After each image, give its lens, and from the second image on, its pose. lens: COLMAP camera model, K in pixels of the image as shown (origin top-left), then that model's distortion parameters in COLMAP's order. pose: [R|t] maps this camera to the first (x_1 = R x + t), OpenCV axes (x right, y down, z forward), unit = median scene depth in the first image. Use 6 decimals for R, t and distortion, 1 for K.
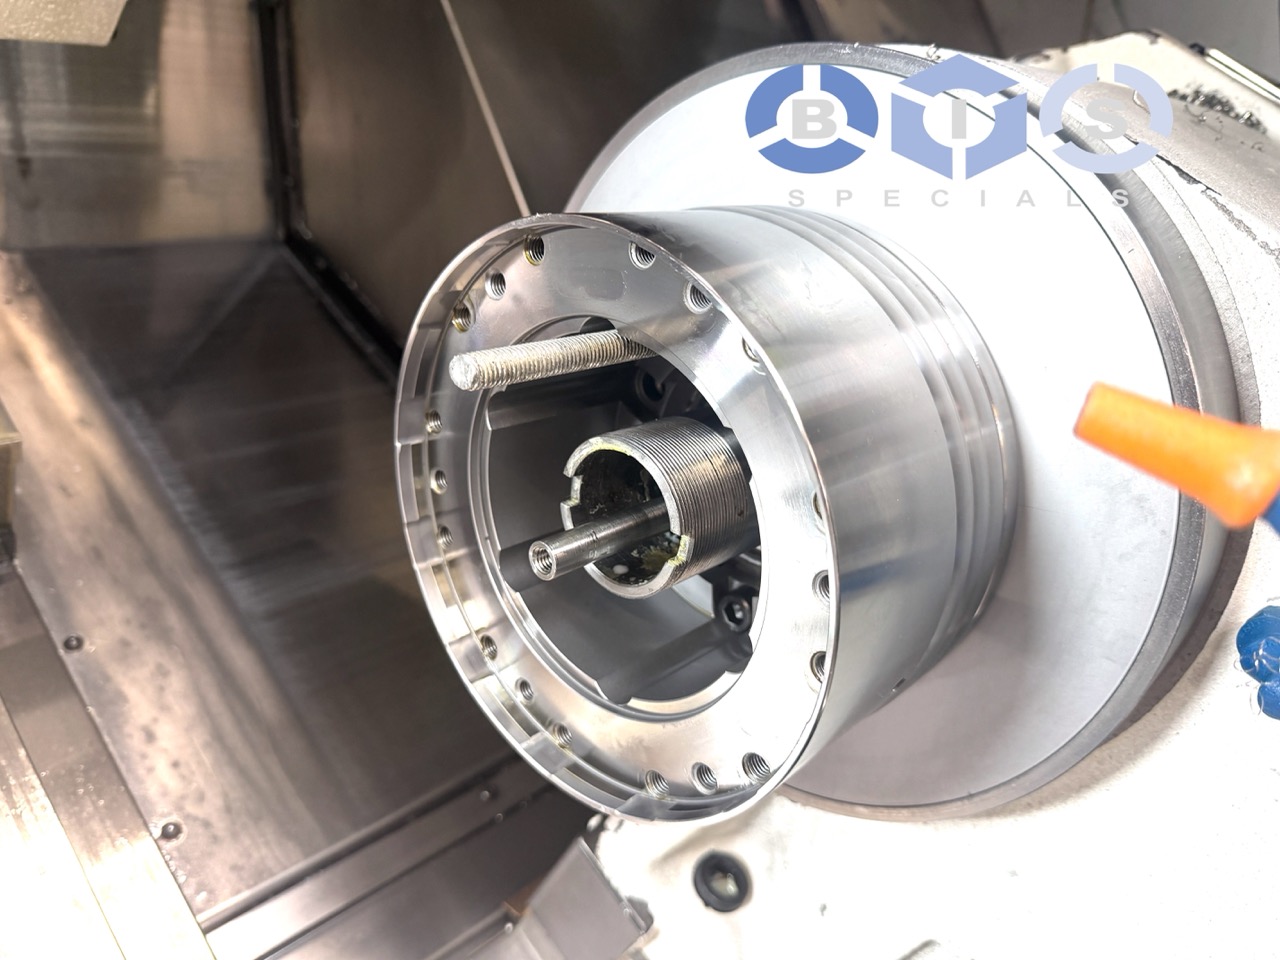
lens RADIAL K [[951.8, 0, 643.1], [0, 951.8, 481.4], [0, 0, 1]] dist [-0.032809, 0.009532]
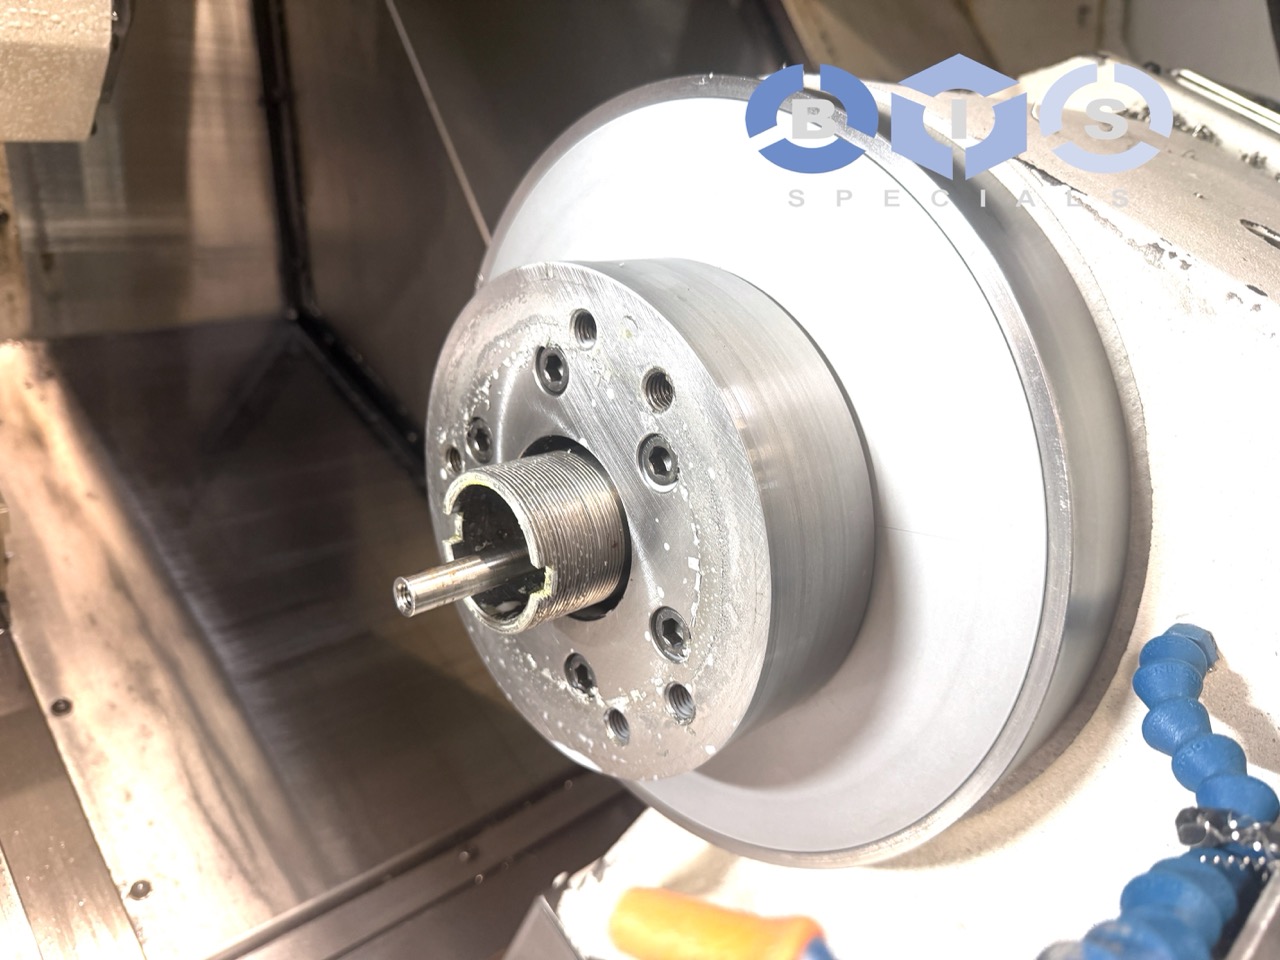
lens RADIAL K [[949.2, 0, 634.8], [0, 949.2, 485.4], [0, 0, 1]] dist [-0.031191, 0.006674]
pose [[0.995823, -0.040668, -0.081745, 0.124331], [0.035024, 0.996979, -0.069331, 0.024629], [0.084318, 0.066179, 0.994239, 0.011170]]
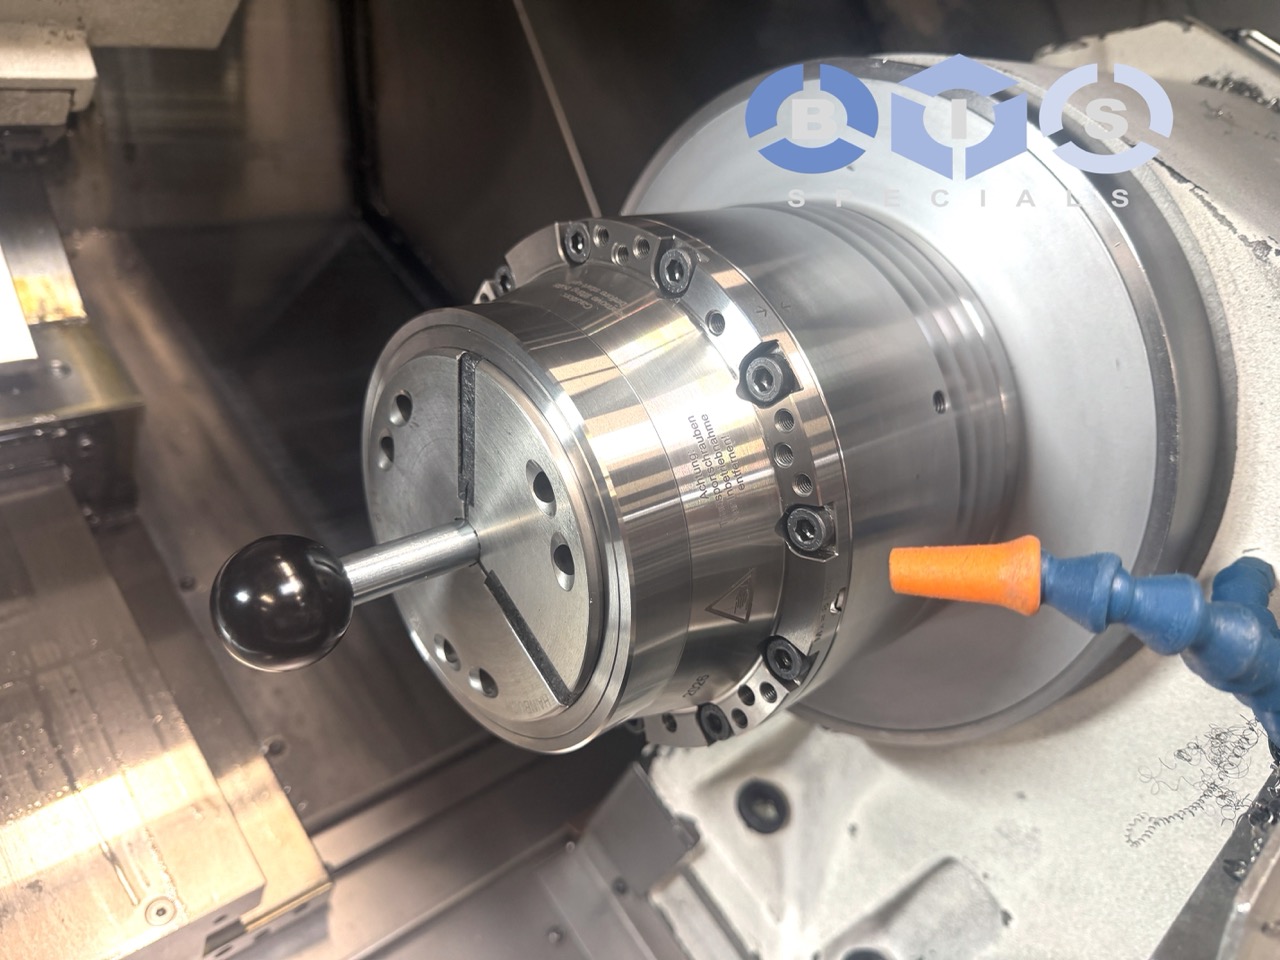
lens RADIAL K [[951.8, 0, 643.1], [0, 951.8, 481.4], [0, 0, 1]] dist [-0.032809, 0.009532]
pose [[0.998288, 0.010935, -0.057453, 0.003314], [-0.008944, 0.999355, 0.034791, 0.004958], [0.057796, -0.034218, 0.997742, -0.101353]]
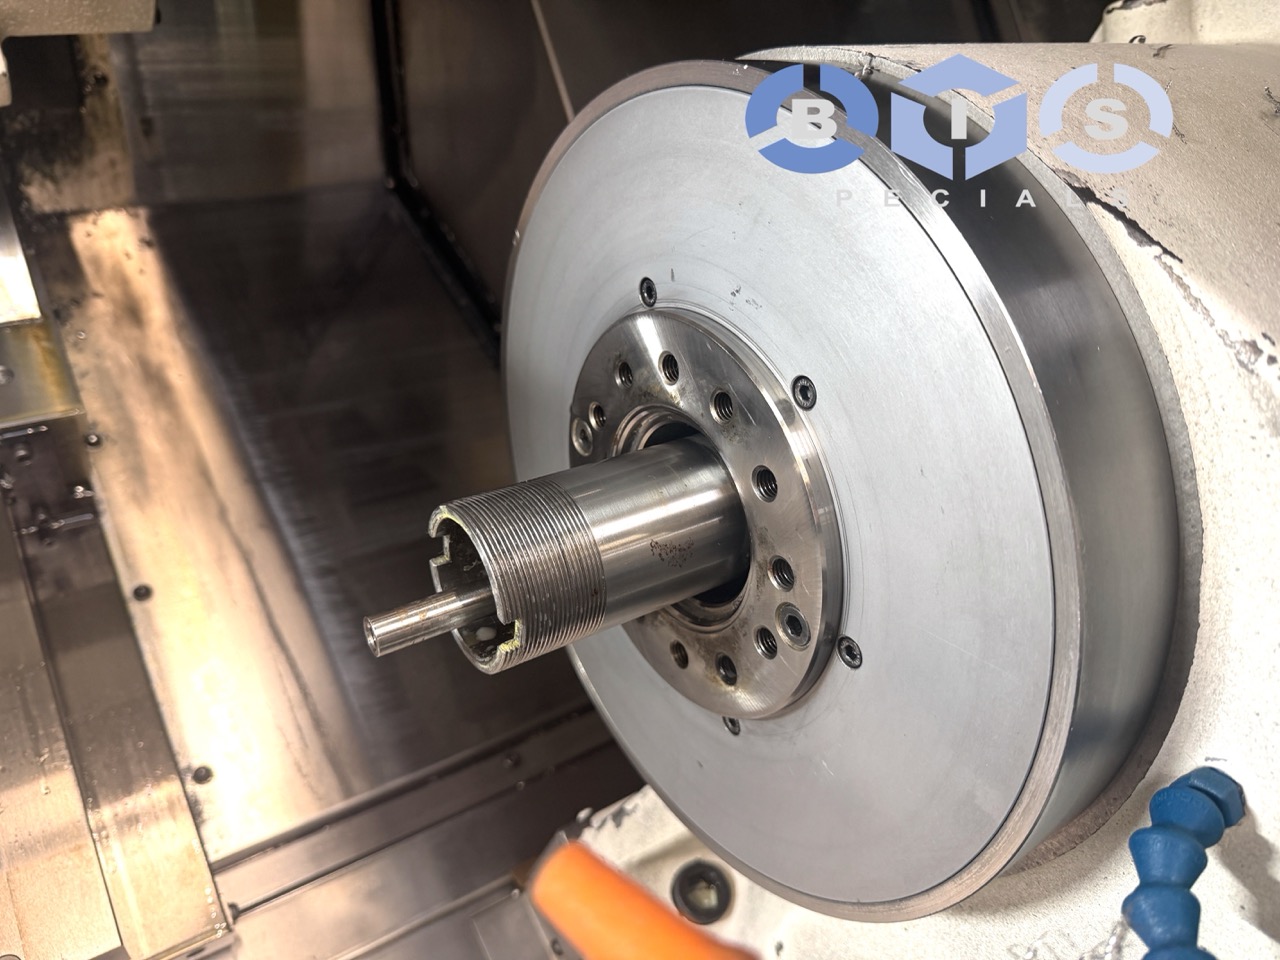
lens RADIAL K [[949.2, 0, 634.8], [0, 949.2, 485.4], [0, 0, 1]] dist [-0.031191, 0.006674]
pose [[0.974022, 0.067518, -0.216154, 0.200469], [-0.044501, 0.992975, 0.109635, -0.105183], [0.222038, -0.097168, 0.970184, 0.070291]]
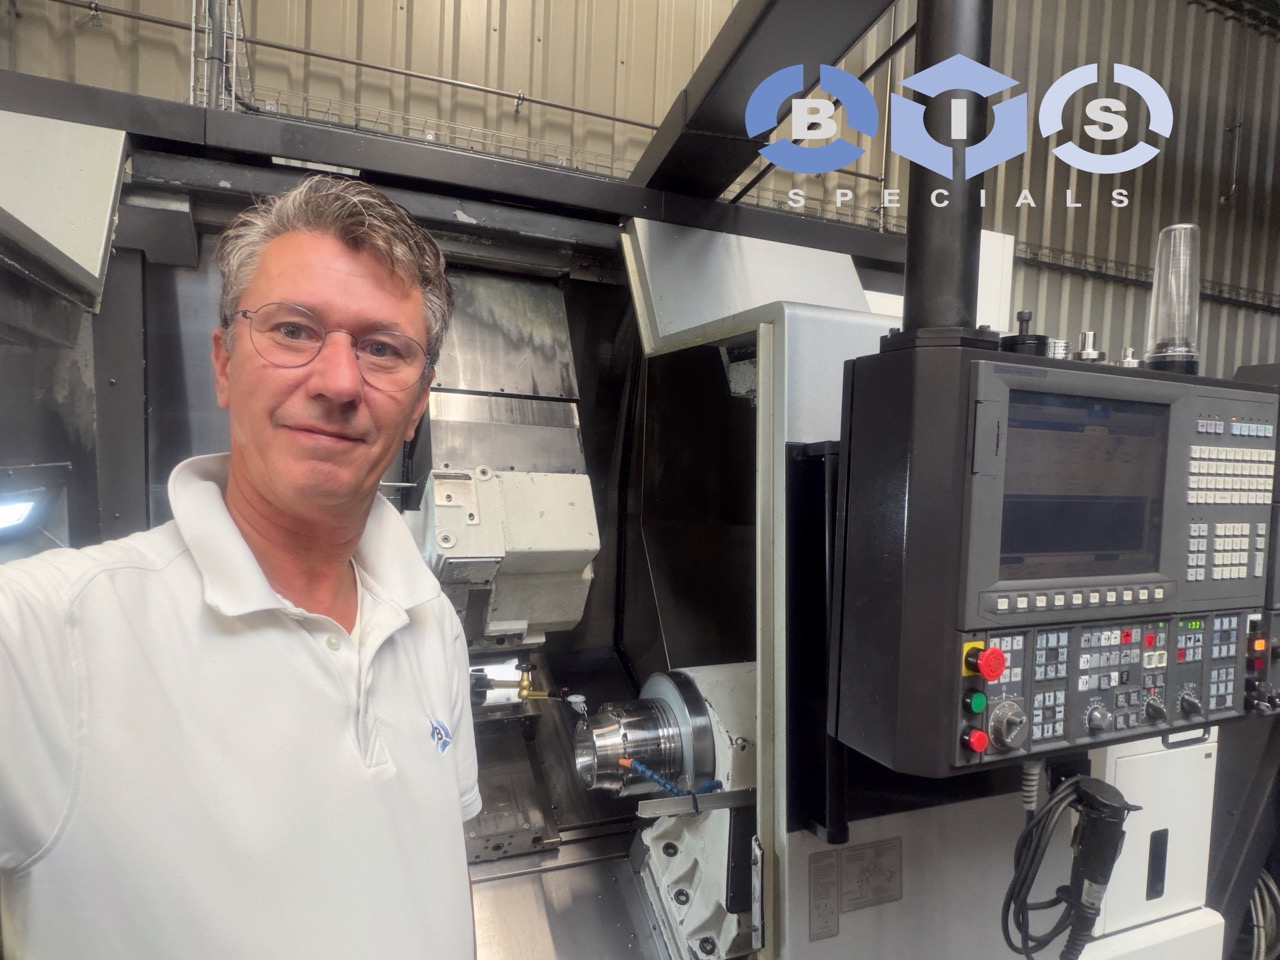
lens RADIAL K [[746.1, 0, 623.4], [0, 746.1, 486.2], [0, 0, 1]] dist [-0.002907, -0.000579]
pose [[0.904318, 0.013151, -0.426657, 1.266479], [-0.146099, 0.948693, -0.280422, -0.135855], [0.401078, 0.315925, 0.859842, -2.368355]]
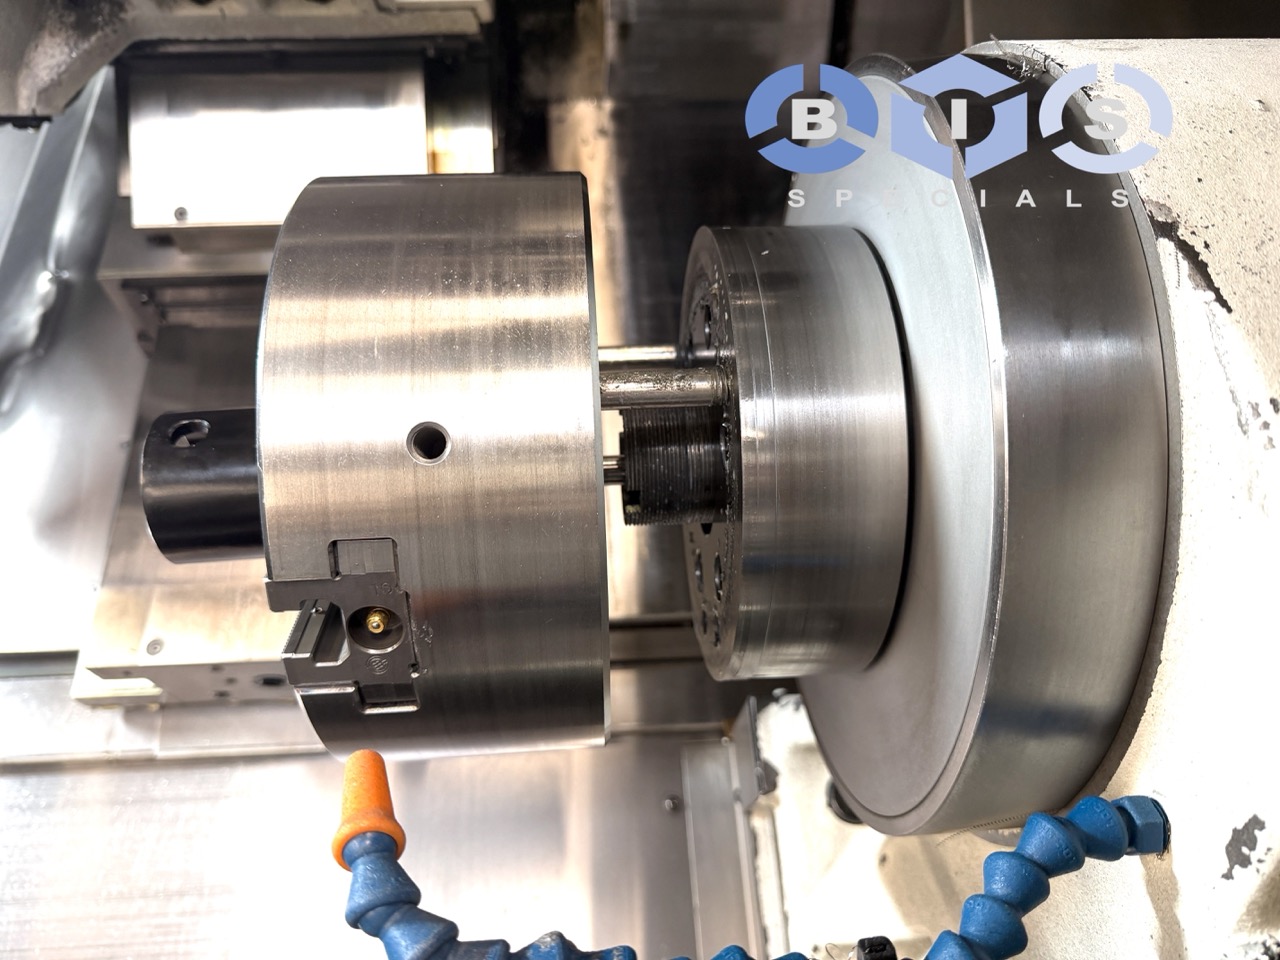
lens RADIAL K [[943.0, 0, 639.4], [0, 943.0, 485.7], [0, 0, 1]] dist [-0.023129, 0.004571]
pose [[0.728085, 0.332091, -0.599673, 0.437526], [-0.205777, 0.940352, 0.270913, -0.157694], [0.653871, -0.073849, 0.752993, 0.045656]]
